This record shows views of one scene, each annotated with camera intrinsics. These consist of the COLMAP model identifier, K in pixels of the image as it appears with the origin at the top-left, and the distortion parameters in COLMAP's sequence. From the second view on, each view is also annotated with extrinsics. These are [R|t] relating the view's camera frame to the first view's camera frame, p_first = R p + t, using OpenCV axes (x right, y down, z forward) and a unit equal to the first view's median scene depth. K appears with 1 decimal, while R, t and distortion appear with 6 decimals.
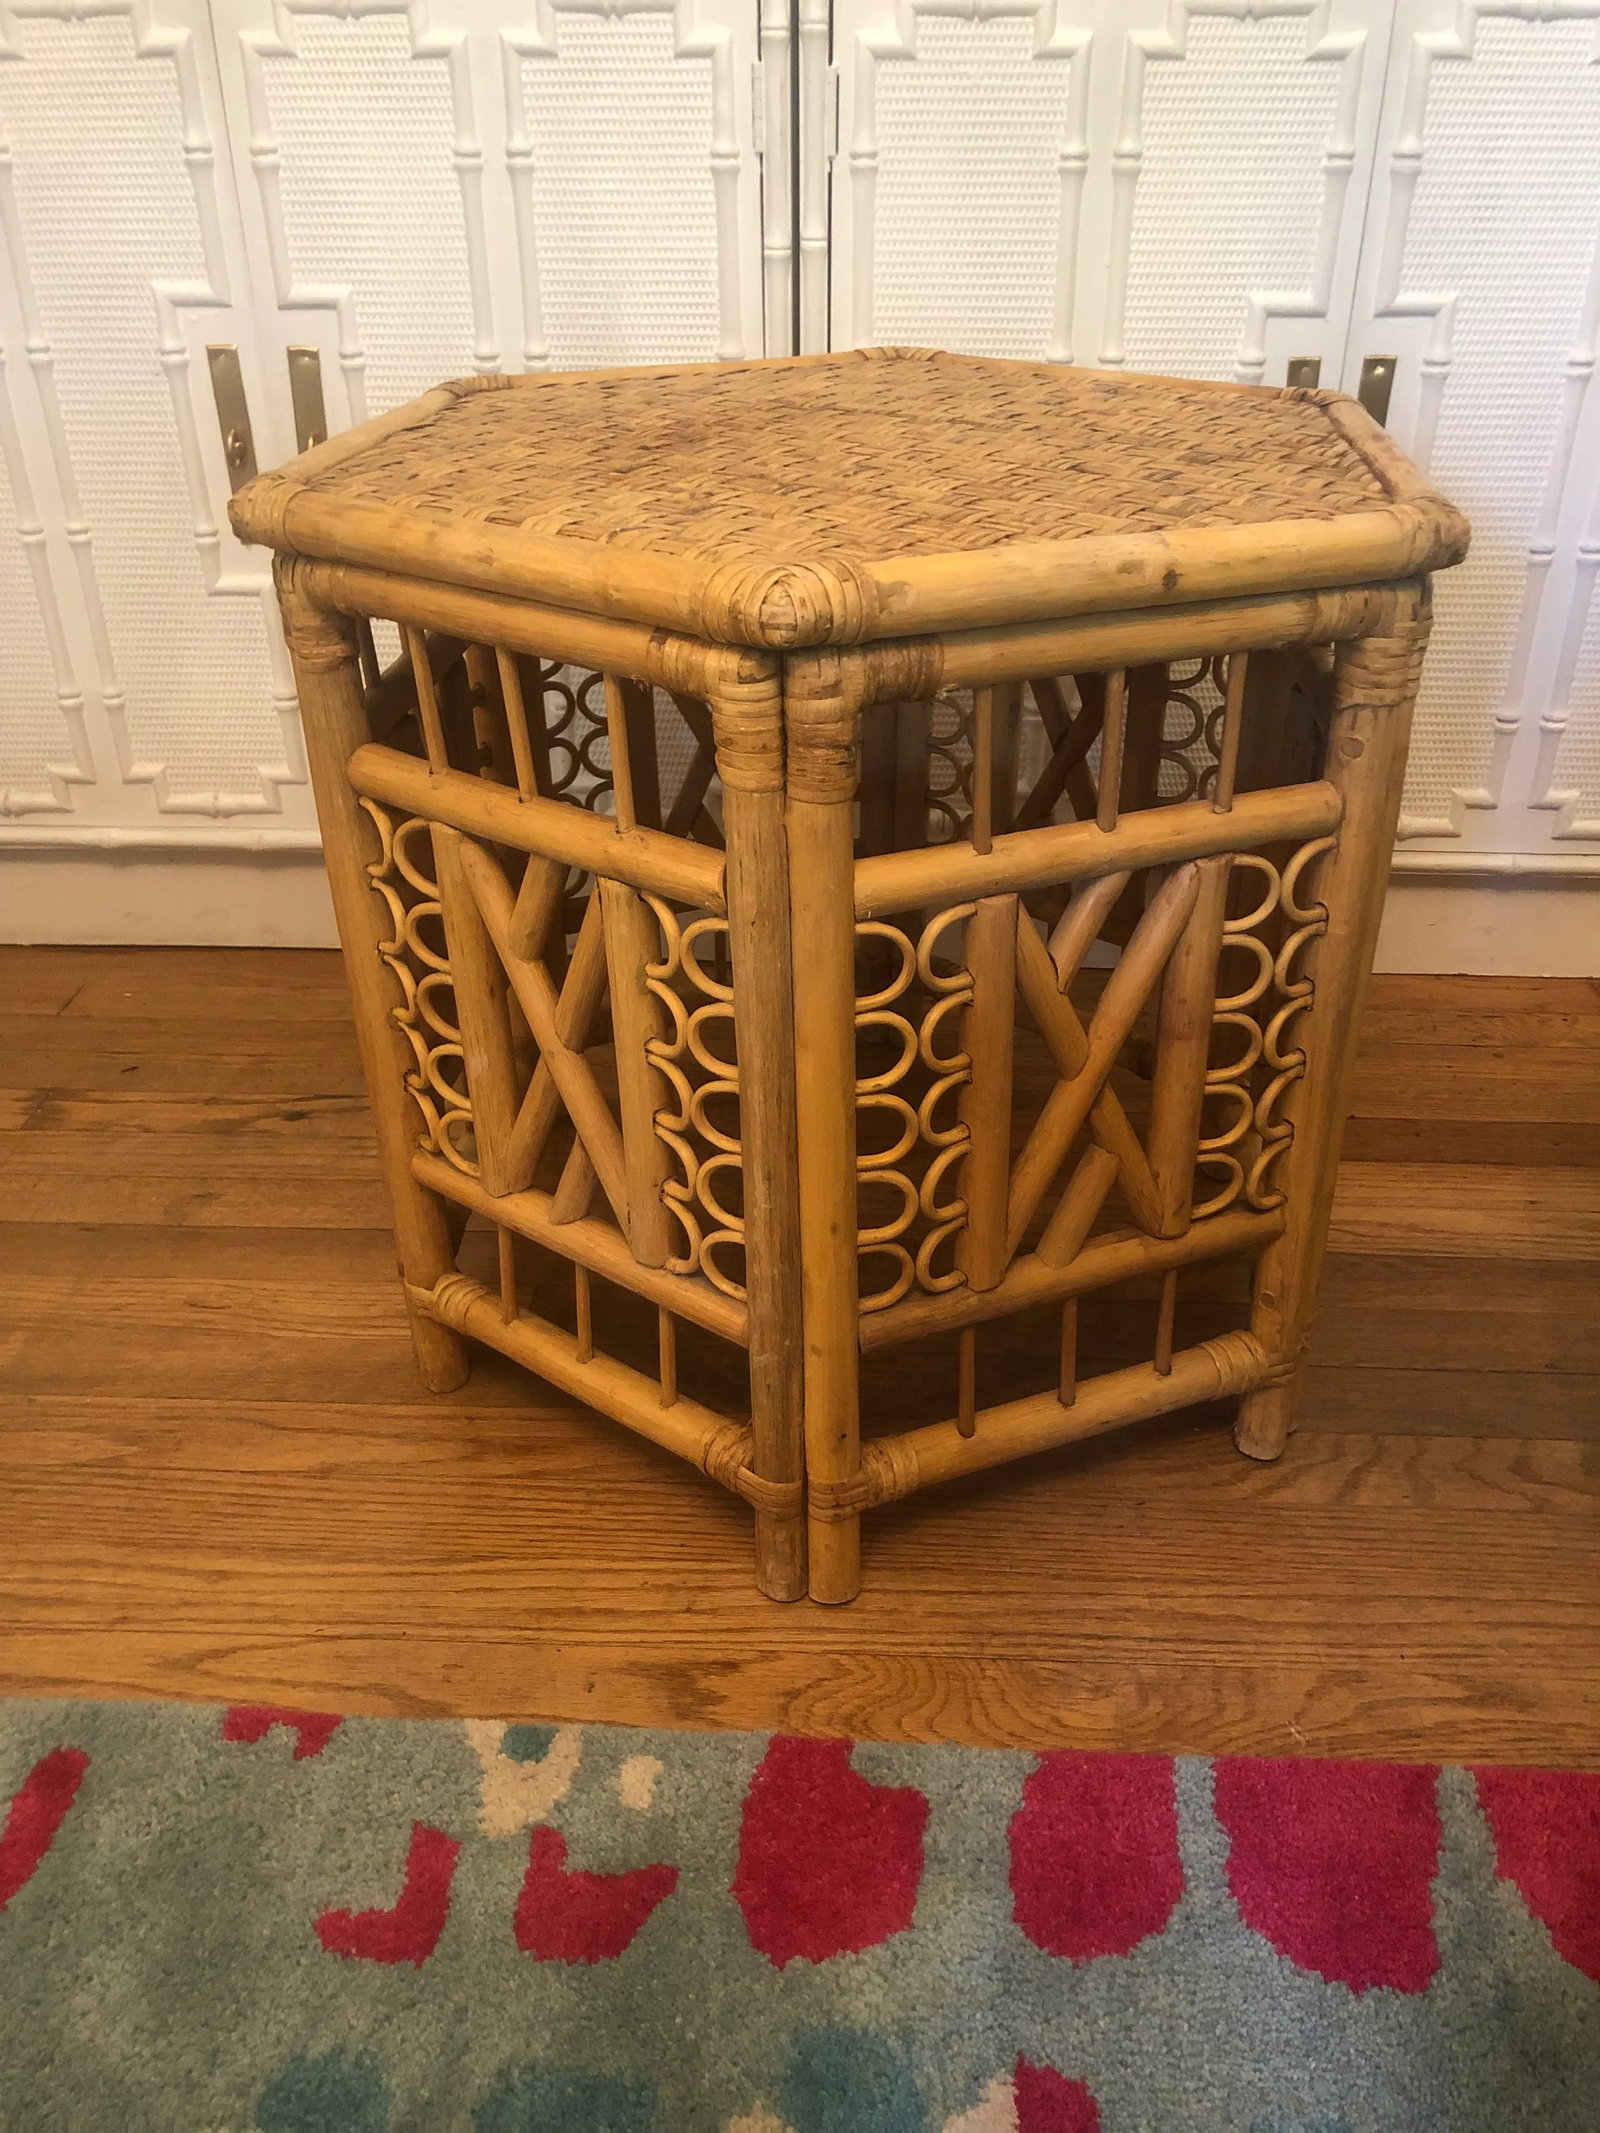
lens RADIAL K [[1806.2, 0, 819.8], [0, 1806.2, 1082.3], [0, 0, 1]] dist [-0.004287, 0.045267]
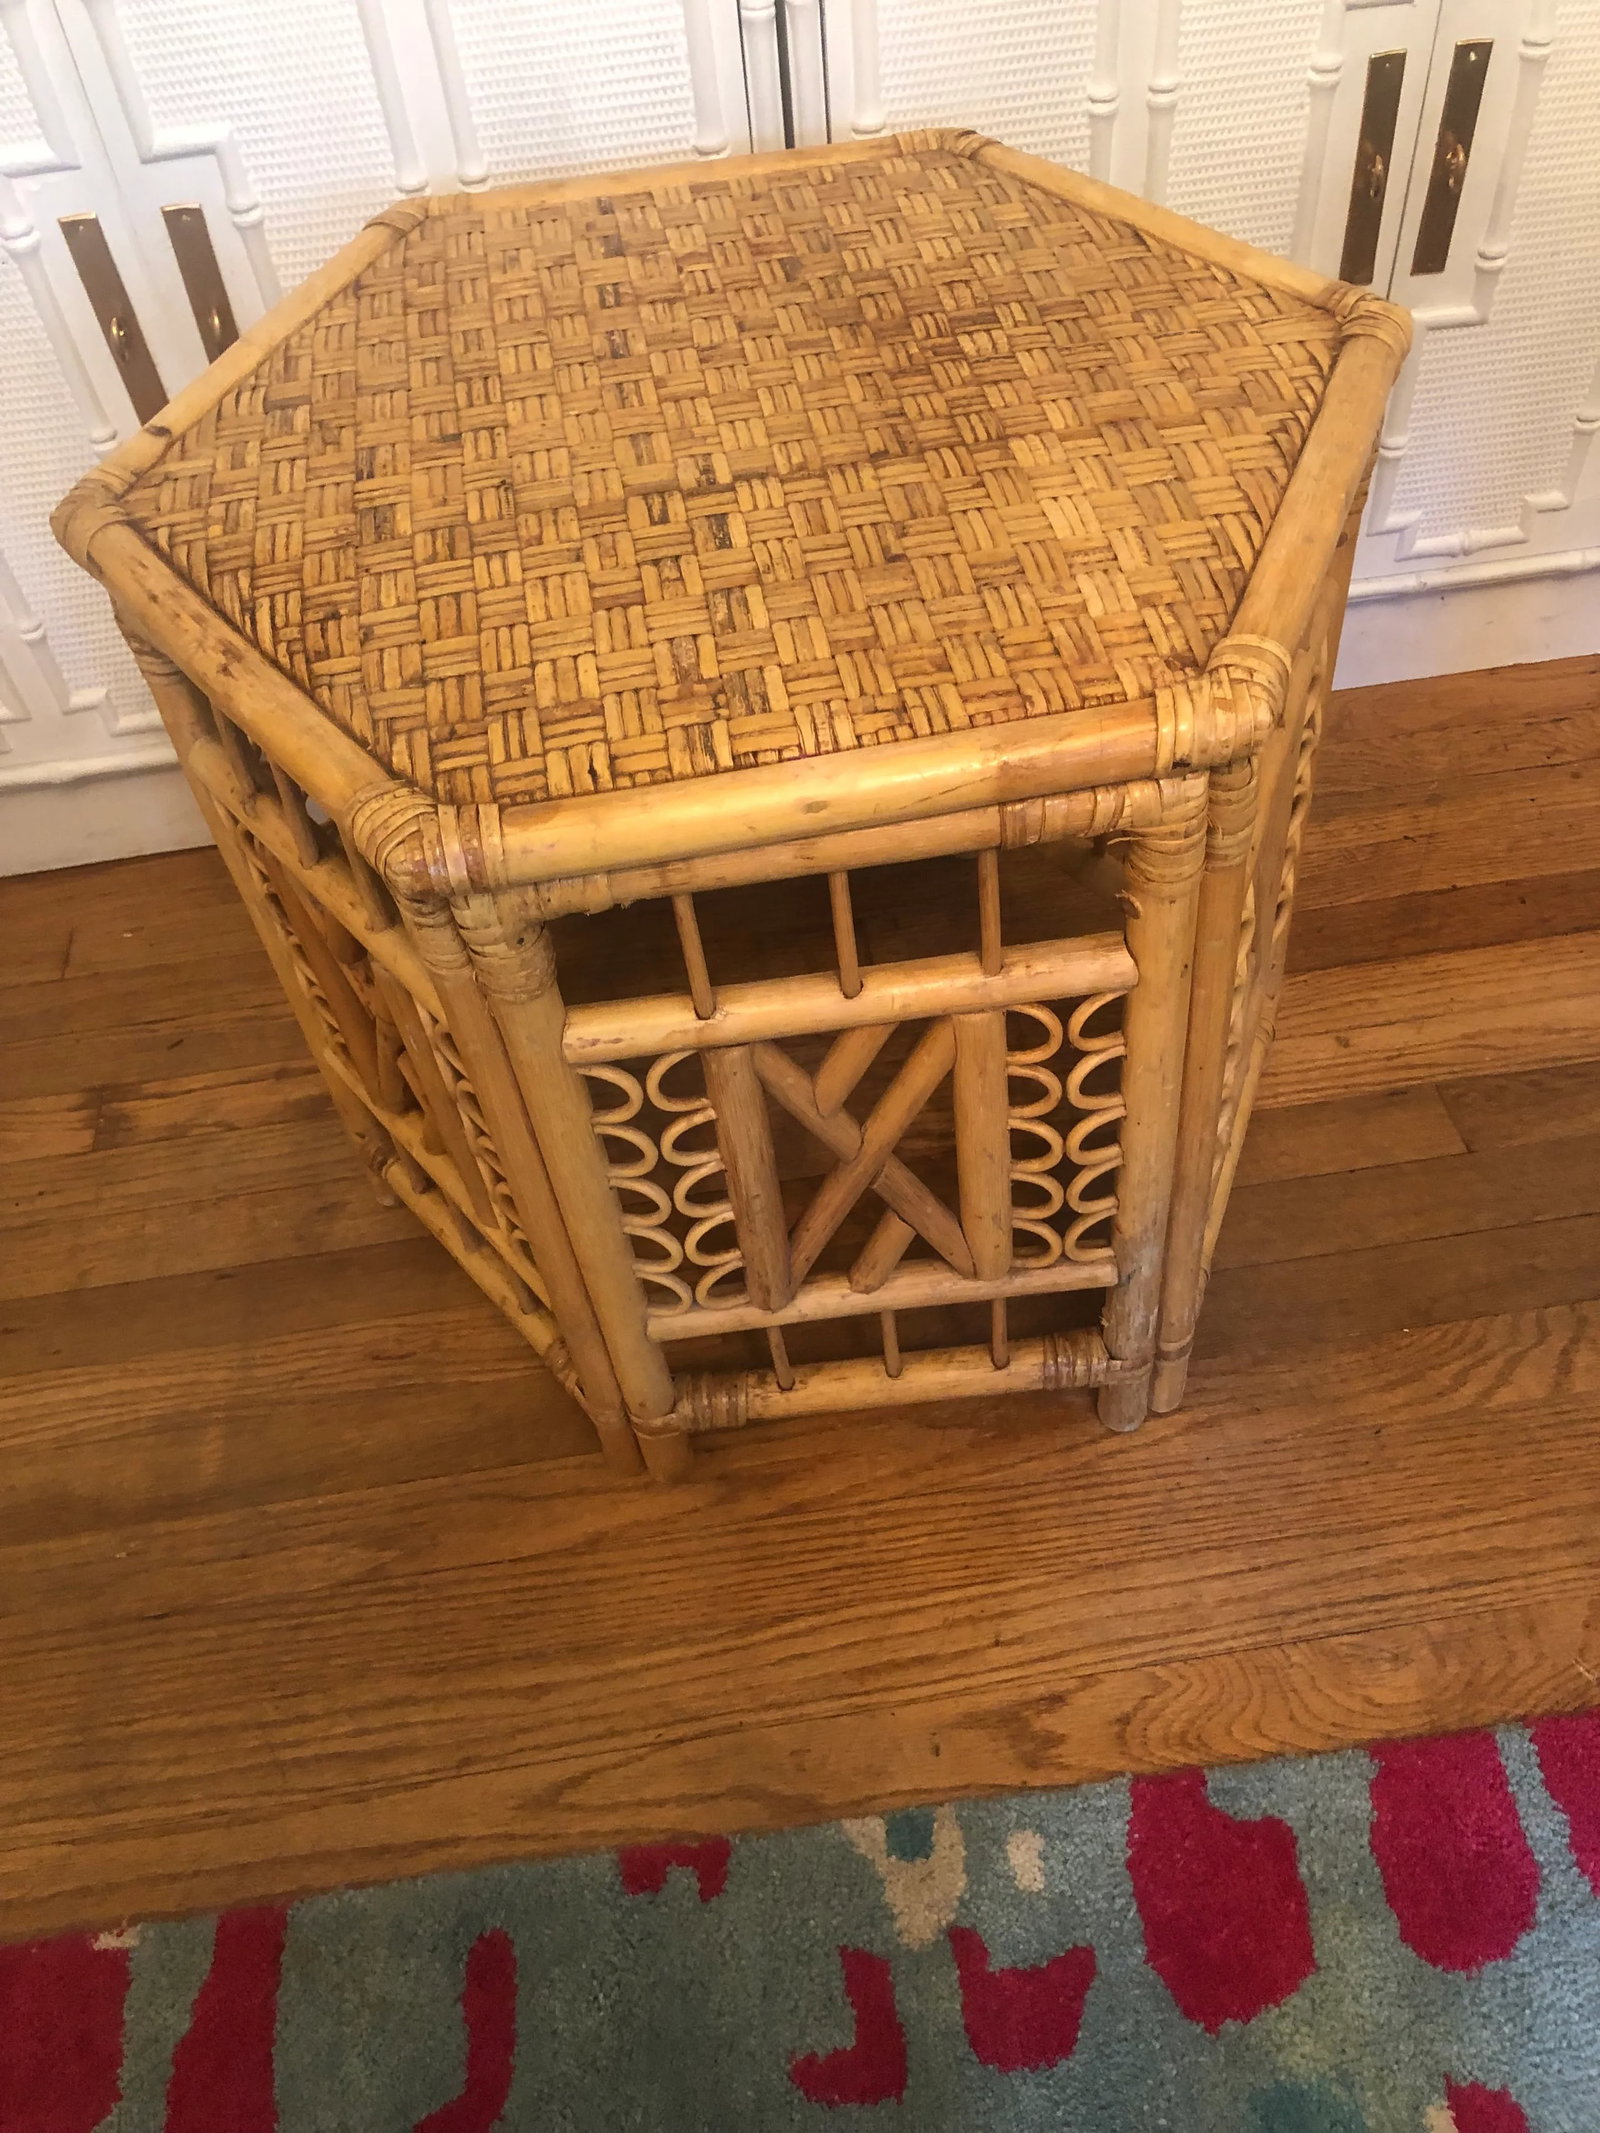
lens RADIAL K [[1806.2, 0, 820.2], [0, 1806.2, 1065.0], [0, 0, 1]] dist [-0.004287, 0.045267]
pose [[0.981244, -0.180909, 0.066575, -0.156857], [0.150138, 0.933831, 0.324682, -0.324861], [-0.120908, -0.308597, 0.943477, 0.105013]]
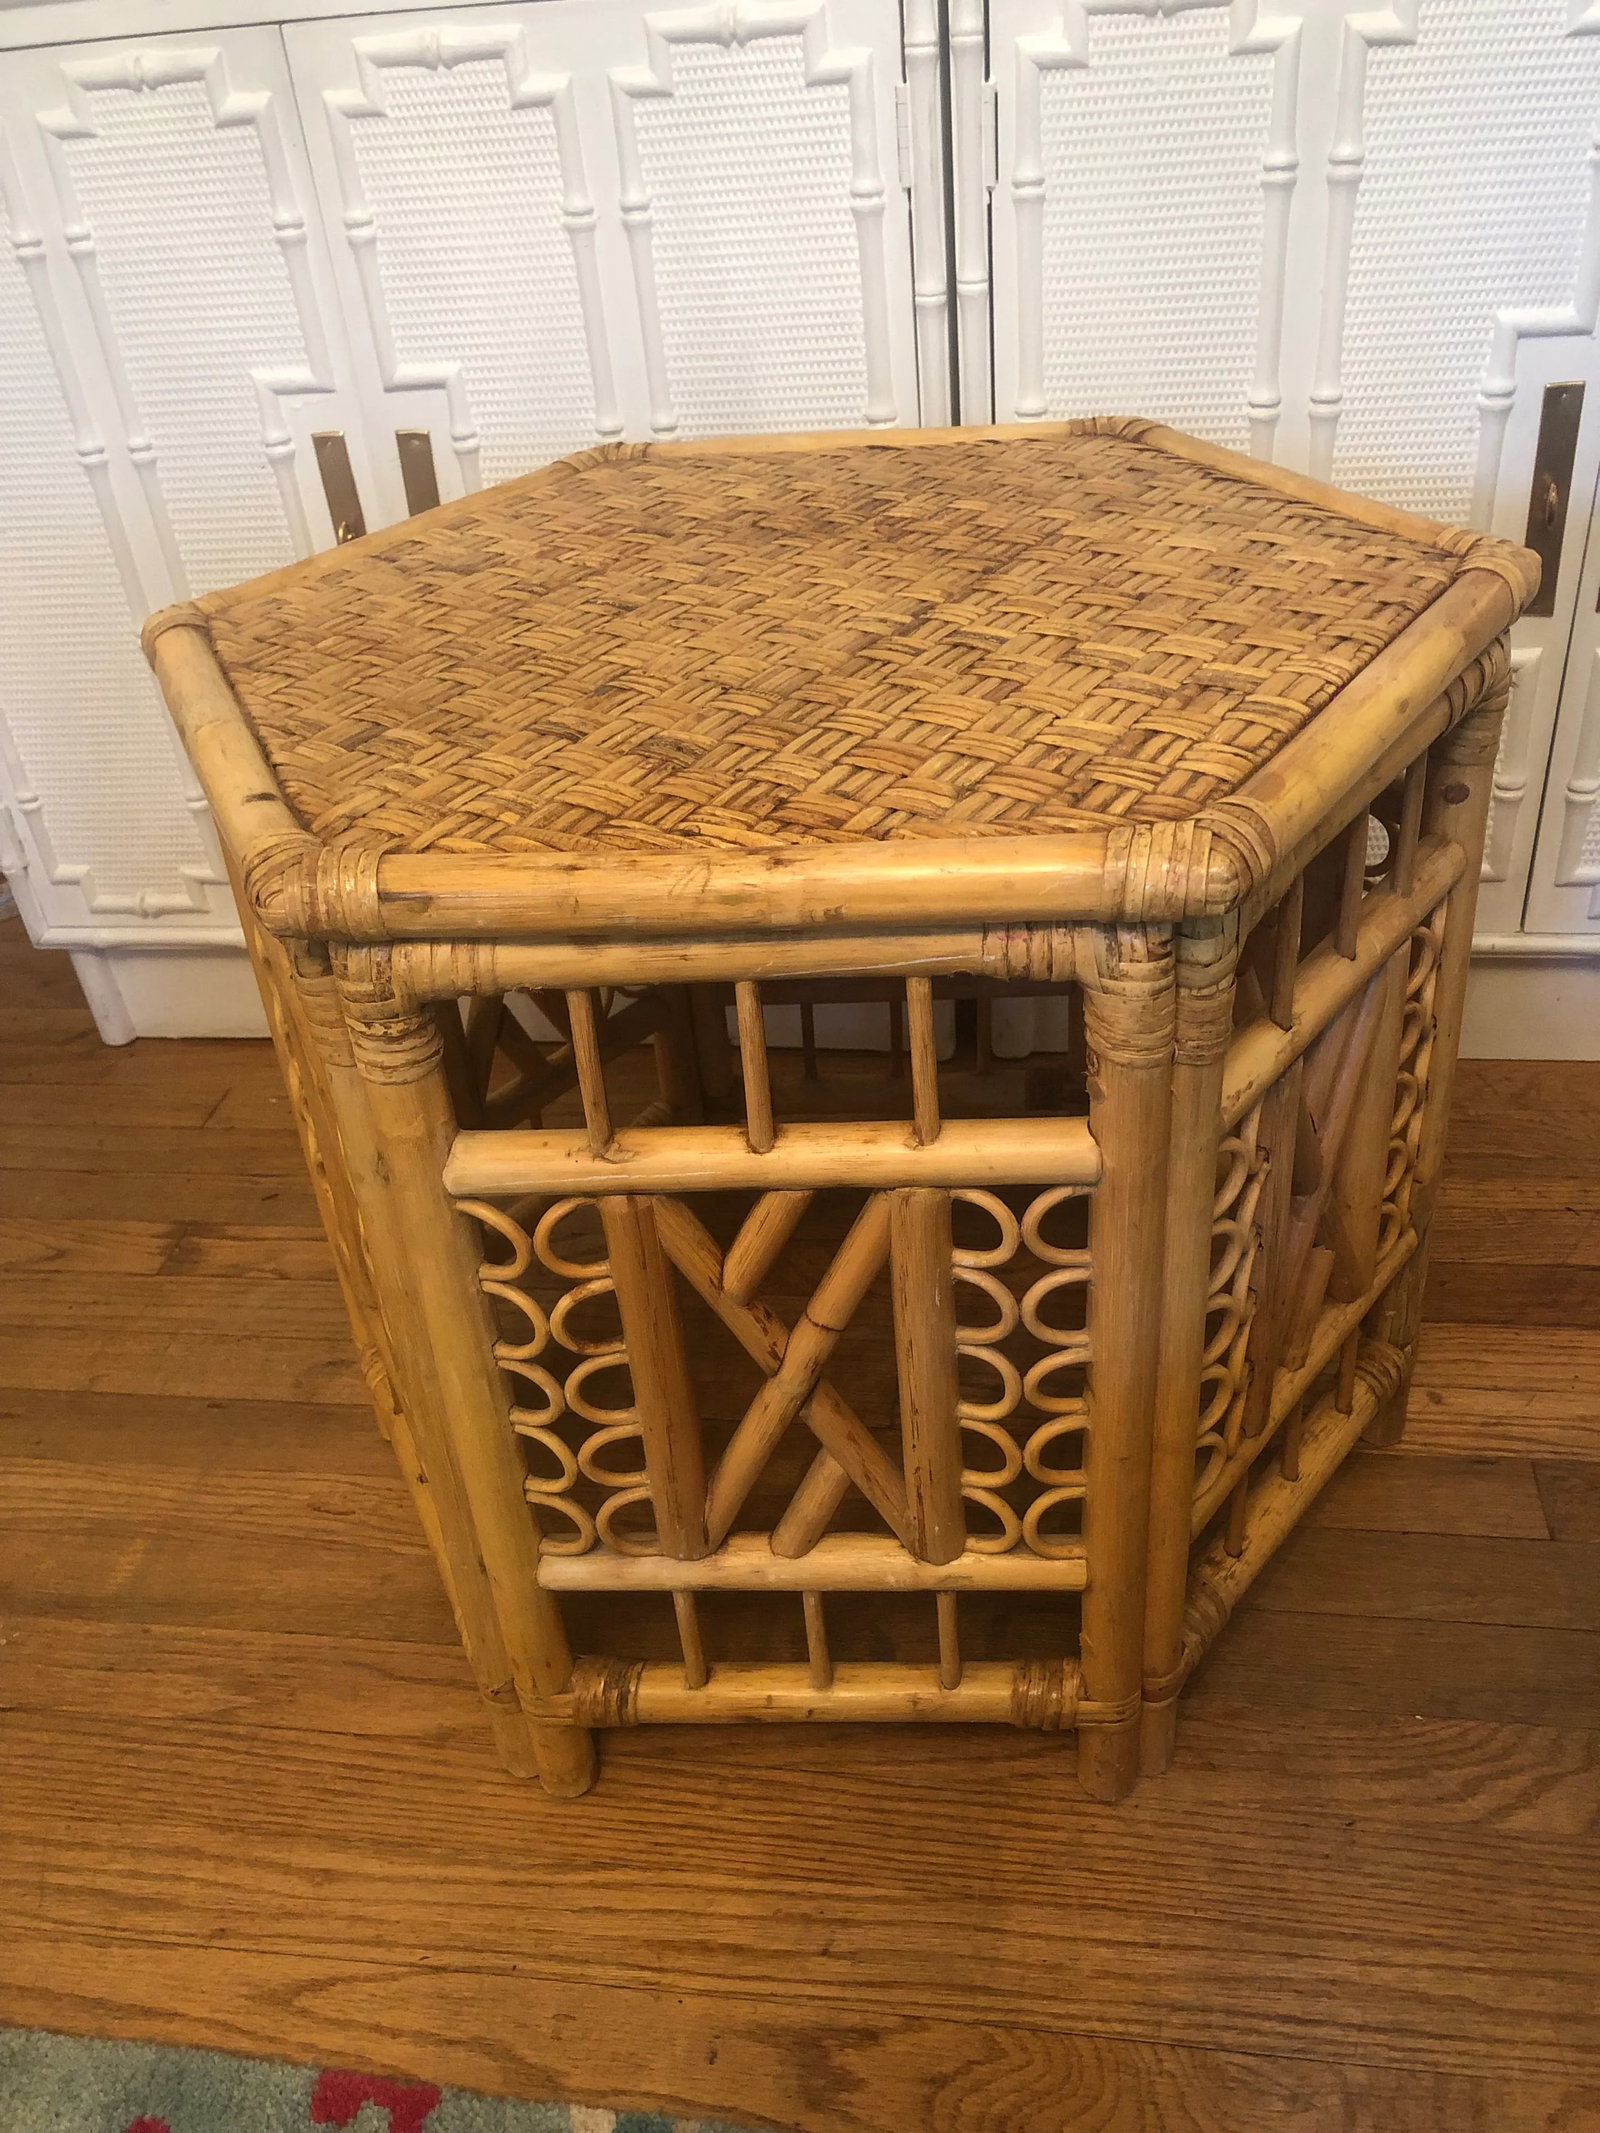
lens RADIAL K [[1806.2, 0, 820.3], [0, 1806.2, 1075.9], [0, 0, 1]] dist [-0.004287, 0.045267]
pose [[0.992175, -0.008363, -0.124572, 0.033864], [0.016932, 0.997549, 0.067885, -0.170556], [0.123699, -0.069463, 0.989886, 0.125645]]
